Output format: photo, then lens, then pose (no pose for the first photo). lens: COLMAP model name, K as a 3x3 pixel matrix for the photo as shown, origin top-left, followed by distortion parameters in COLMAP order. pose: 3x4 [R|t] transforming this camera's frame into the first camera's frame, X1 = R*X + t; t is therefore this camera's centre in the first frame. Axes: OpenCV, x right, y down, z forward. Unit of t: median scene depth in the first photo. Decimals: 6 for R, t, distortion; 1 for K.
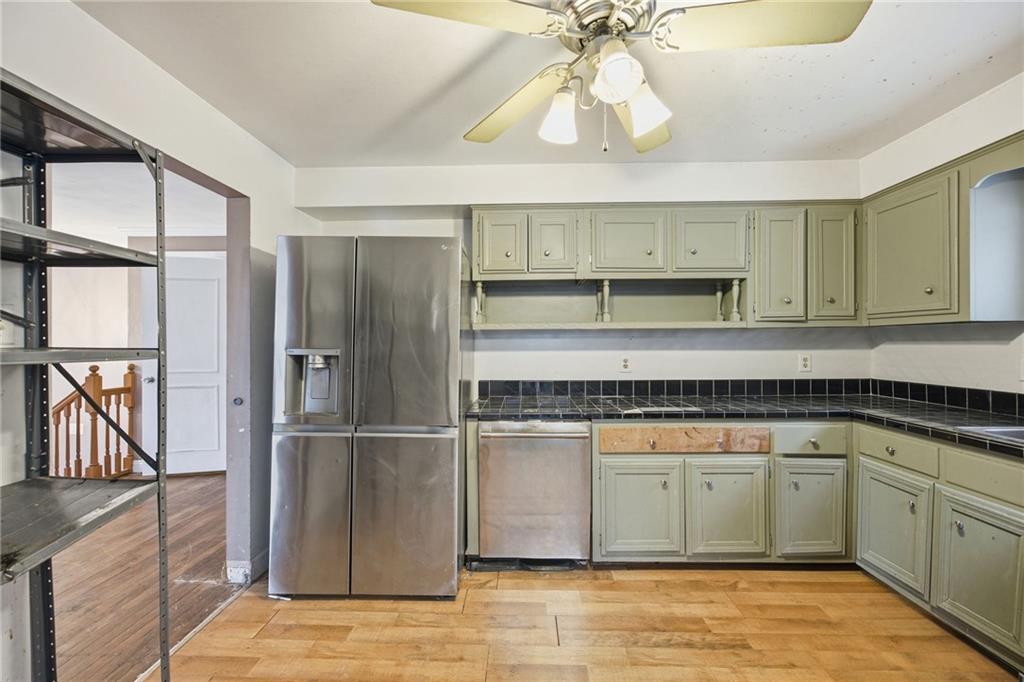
lens RADIAL K [[408.0, 0, 509.2], [0, 408.0, 344.9], [0, 0, 1]] dist [-0.025350, 0.011196]
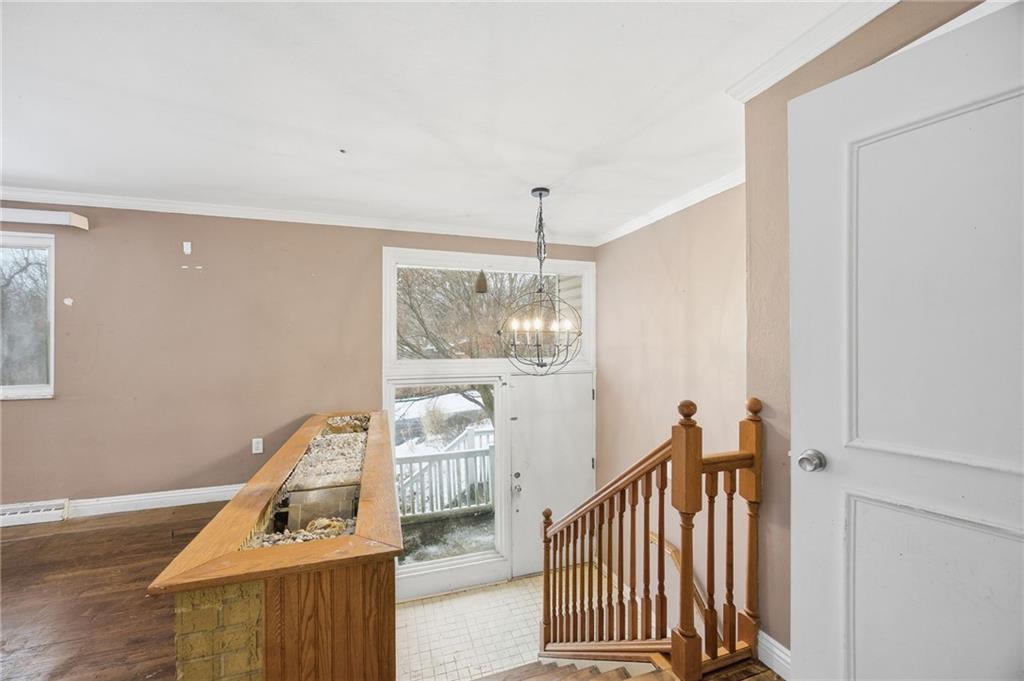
lens RADIAL K [[401.0, 0, 505.3], [0, 401.0, 341.8], [0, 0, 1]] dist [-0.023505, 0.010675]
pose [[0.346233, -0.008283, -0.938112, -0.694945], [0.003527, 0.999965, -0.007527, -0.010030], [0.938142, -0.000703, 0.346250, 0.666292]]
